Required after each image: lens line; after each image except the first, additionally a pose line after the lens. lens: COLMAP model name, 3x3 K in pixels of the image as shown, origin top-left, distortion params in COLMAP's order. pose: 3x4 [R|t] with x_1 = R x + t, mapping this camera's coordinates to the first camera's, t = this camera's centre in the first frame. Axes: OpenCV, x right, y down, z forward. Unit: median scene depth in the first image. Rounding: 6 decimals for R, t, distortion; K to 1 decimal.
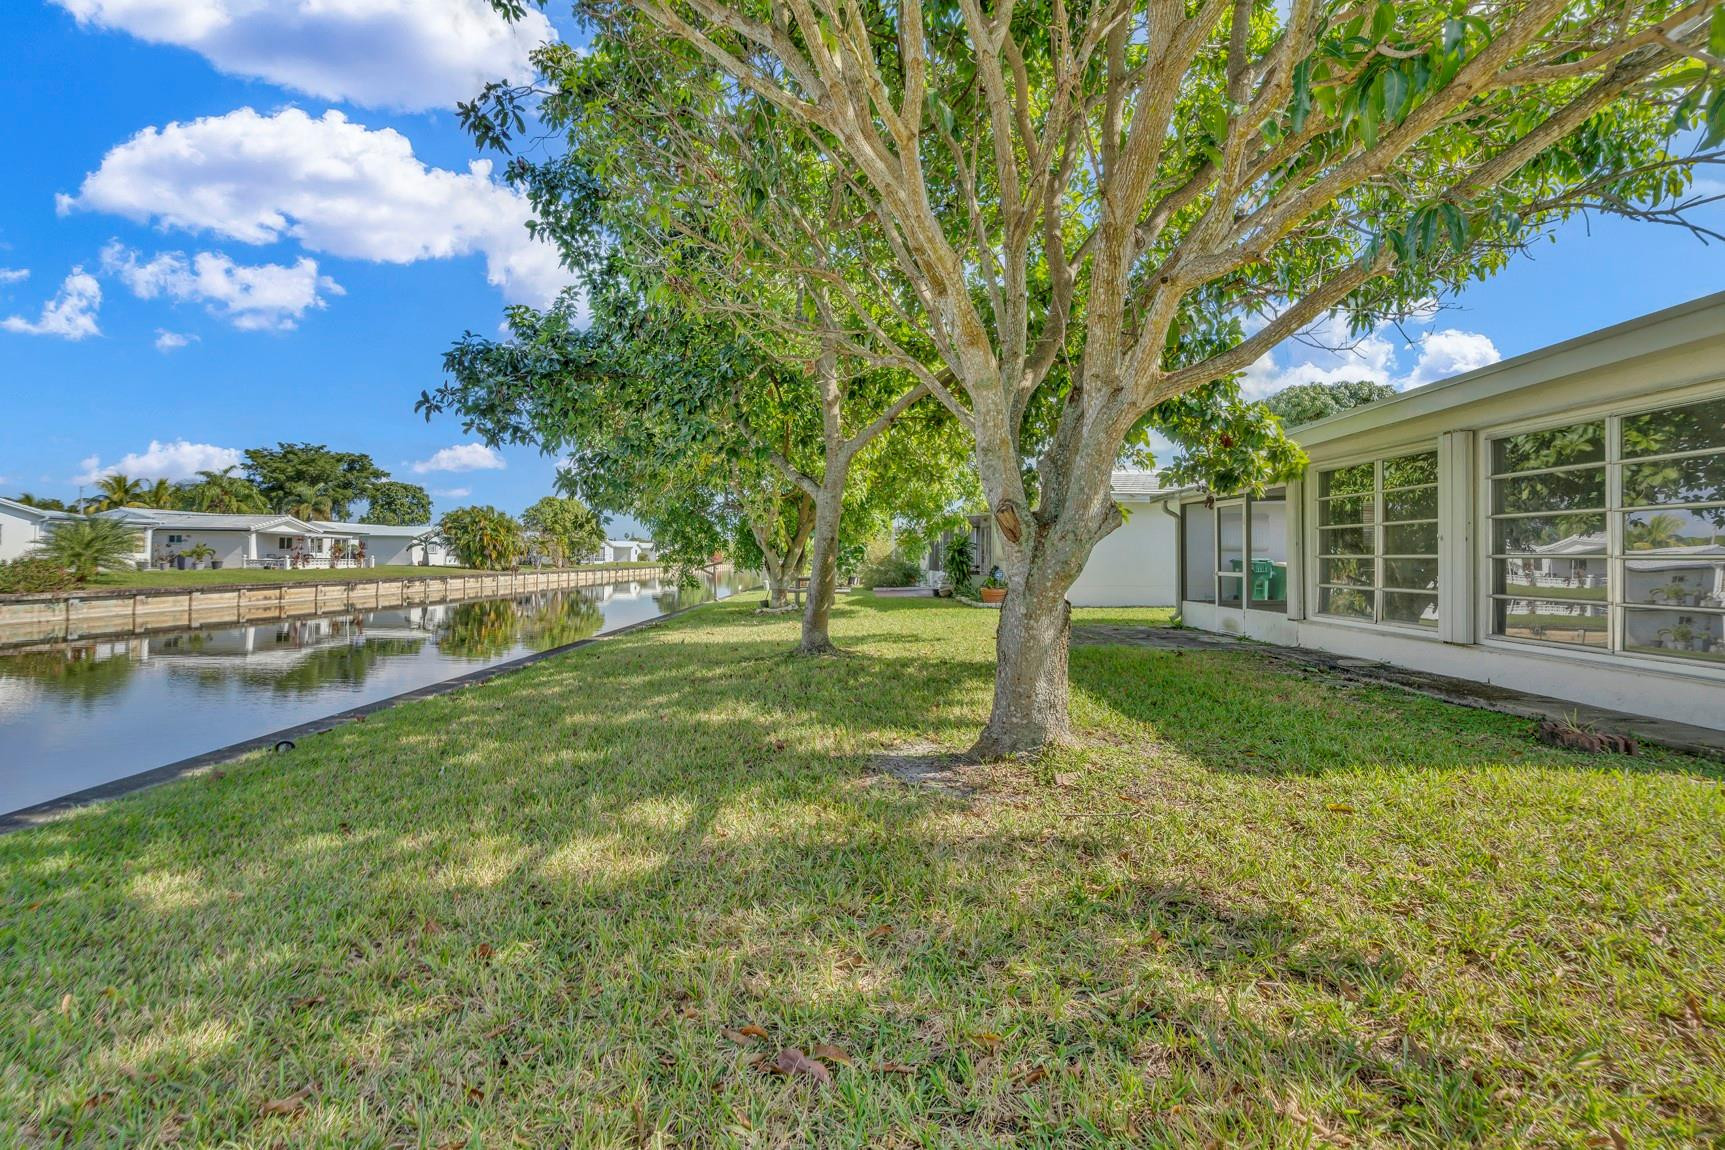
lens RADIAL K [[787.1, 0, 857.3], [0, 787.1, 549.8], [0, 0, 1]] dist [-0.007657, 0.000539]
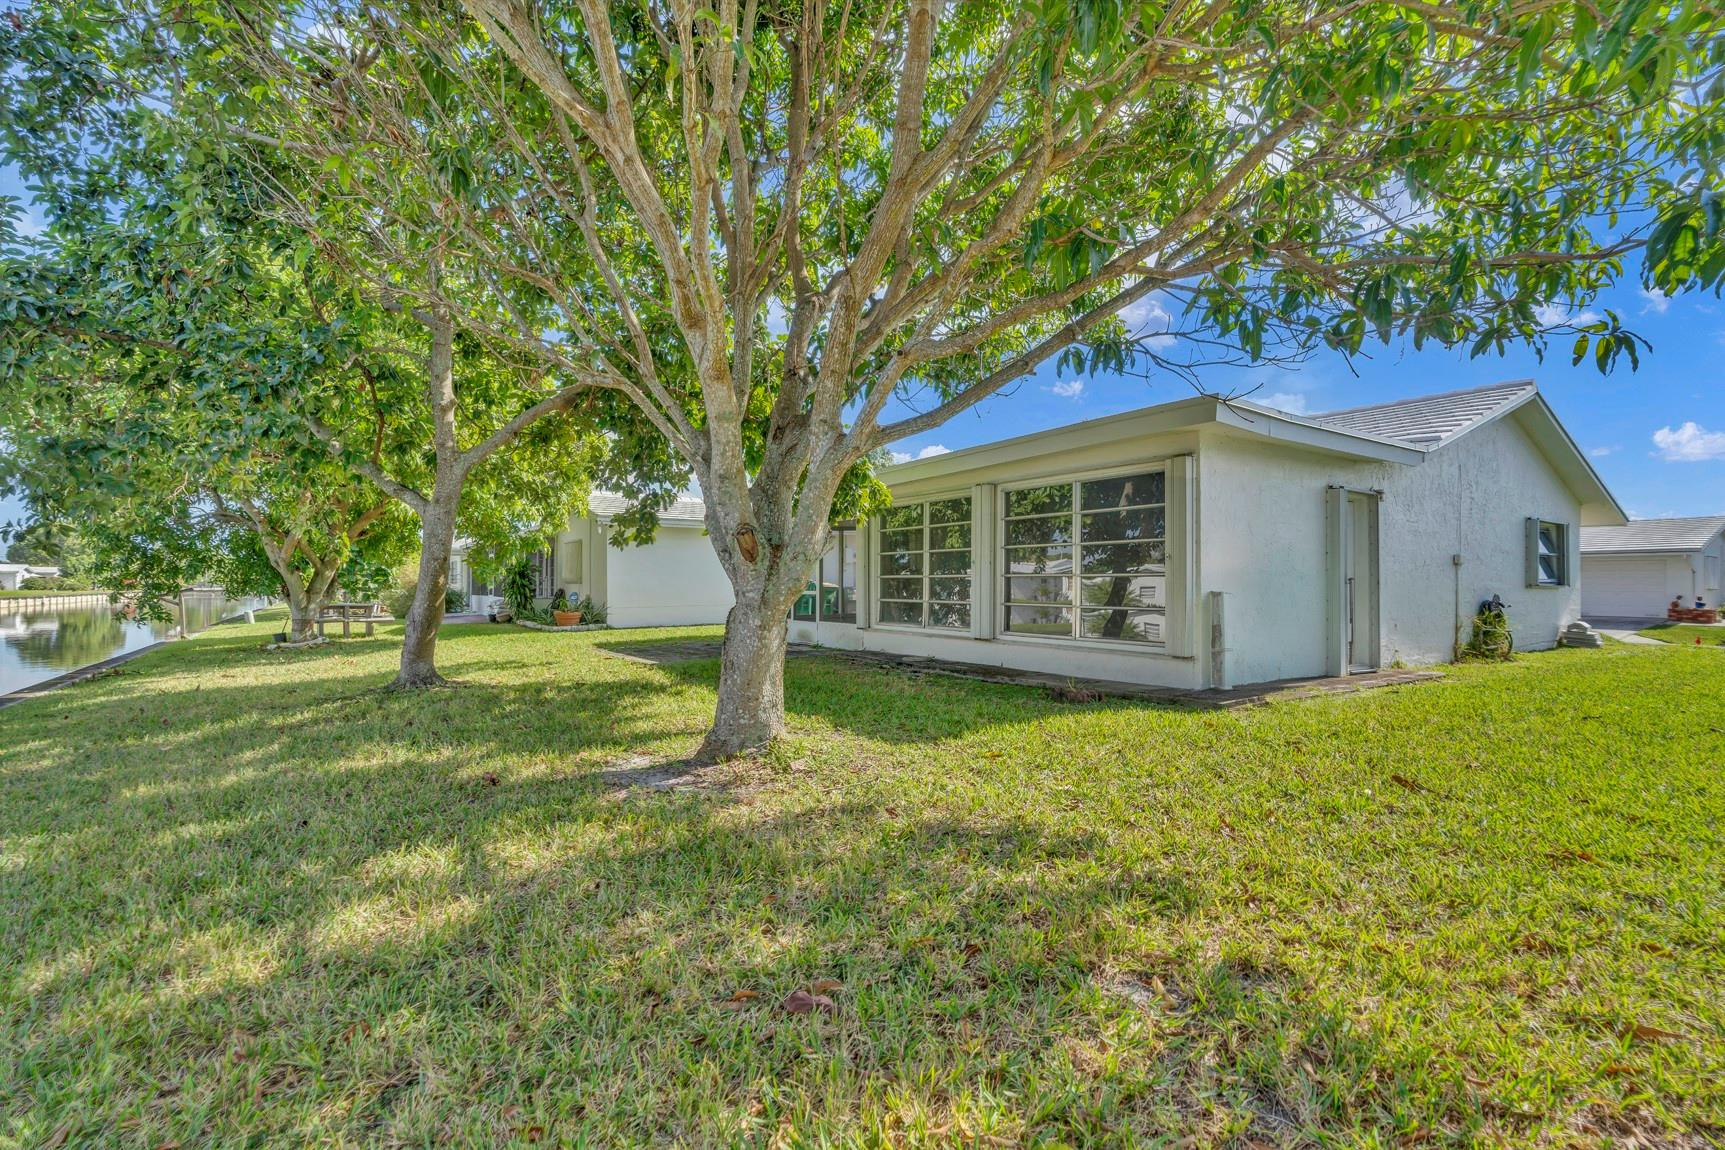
lens RADIAL K [[778.7, 0, 840.5], [0, 778.7, 586.1], [0, 0, 1]] dist [-0.021199, 0.009637]
pose [[0.830177, -0.008242, 0.557439, -0.213114], [-0.000411, 0.999881, 0.015396, 0.005426], [-0.557500, -0.013010, 0.830075, 0.007168]]
